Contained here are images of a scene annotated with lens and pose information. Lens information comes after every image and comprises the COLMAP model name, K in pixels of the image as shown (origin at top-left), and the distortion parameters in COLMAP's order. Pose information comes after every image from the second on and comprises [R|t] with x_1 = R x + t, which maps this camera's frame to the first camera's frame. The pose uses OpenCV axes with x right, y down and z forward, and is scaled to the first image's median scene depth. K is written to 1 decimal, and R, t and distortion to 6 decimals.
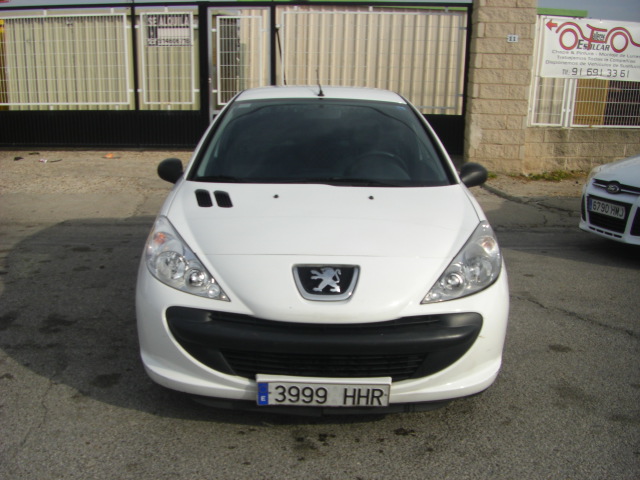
lens RADIAL K [[743.3, 0, 293.4], [0, 743.3, 243.4], [0, 0, 1]] dist [-0.169859, 0.030308]
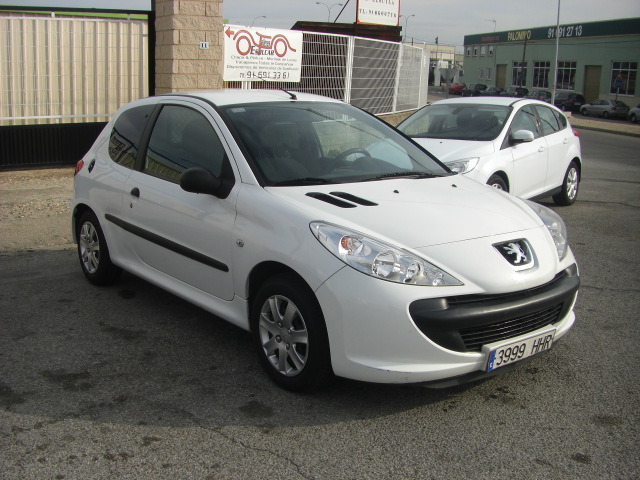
lens RADIAL K [[743.3, 0, 293.4], [0, 743.3, 243.4], [0, 0, 1]] dist [-0.169859, 0.030308]
pose [[0.781356, -0.130928, 0.610197, -0.278425], [0.137592, 0.989827, 0.036198, -0.016822], [-0.608729, 0.055675, 0.791422, 0.085600]]
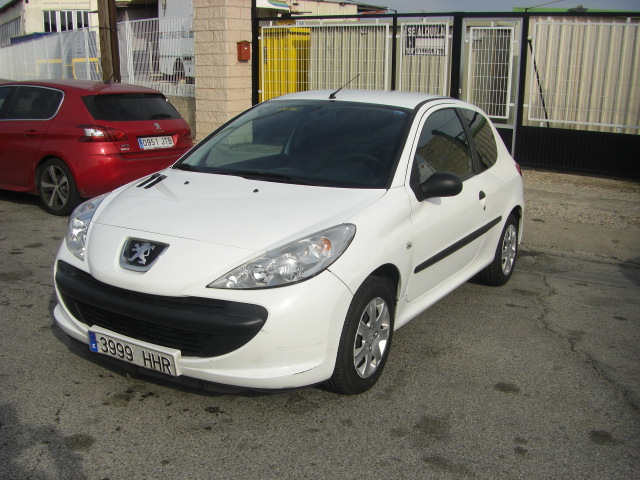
lens RADIAL K [[743.3, 0, 293.4], [0, 743.3, 243.4], [0, 0, 1]] dist [-0.169859, 0.030308]
pose [[0.856531, 0.122195, -0.501421, 0.238643], [-0.130804, 0.991243, 0.018123, -0.004817], [0.499244, 0.050065, 0.865014, 0.040291]]
